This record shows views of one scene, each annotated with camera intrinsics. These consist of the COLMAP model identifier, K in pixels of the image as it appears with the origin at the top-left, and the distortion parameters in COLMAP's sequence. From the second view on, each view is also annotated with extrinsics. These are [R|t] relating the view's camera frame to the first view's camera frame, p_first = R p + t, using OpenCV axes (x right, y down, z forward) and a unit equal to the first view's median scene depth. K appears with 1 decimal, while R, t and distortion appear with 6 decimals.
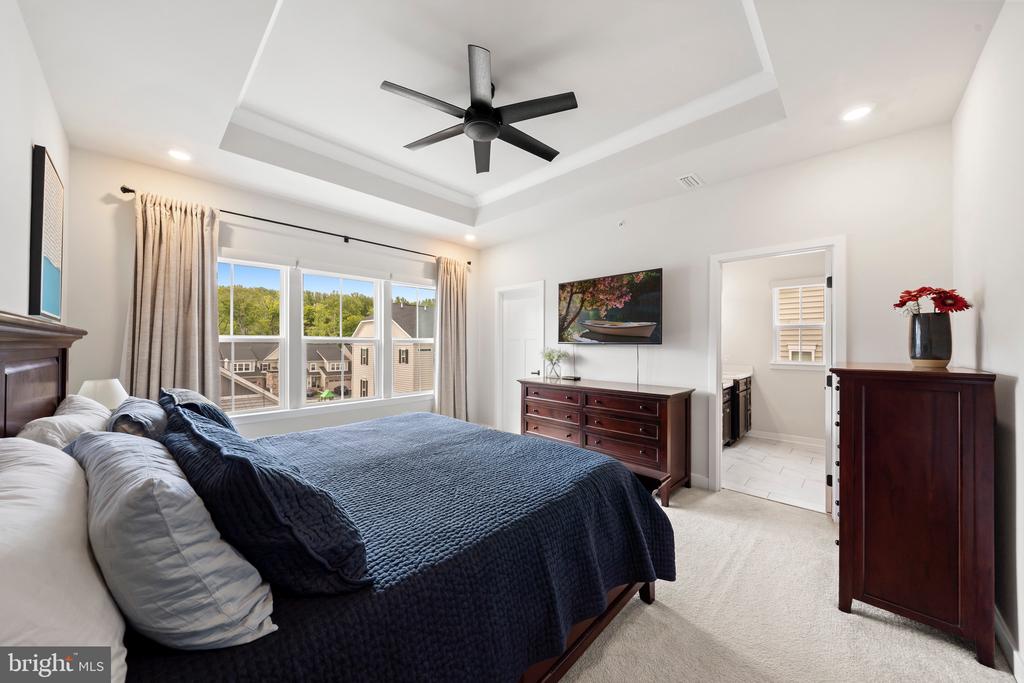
lens RADIAL K [[353.0, 0, 518.8], [0, 353.0, 345.9], [0, 0, 1]] dist [0.000071, -0.000070]
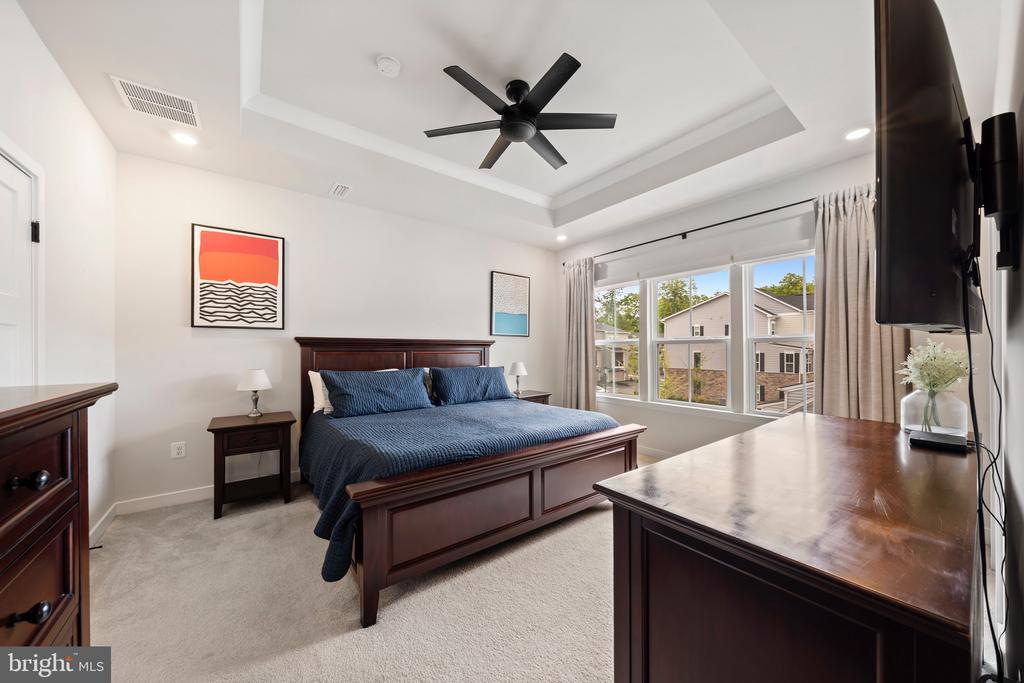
lens RADIAL K [[355.2, 0, 513.9], [0, 355.2, 339.1], [0, 0, 1]] dist [0.000406, 0.000172]
pose [[-0.169210, -0.009779, -0.985532, 0.804928], [0.010406, 0.999877, -0.011708, -0.026305], [0.985525, -0.012237, -0.169087, 1.083136]]
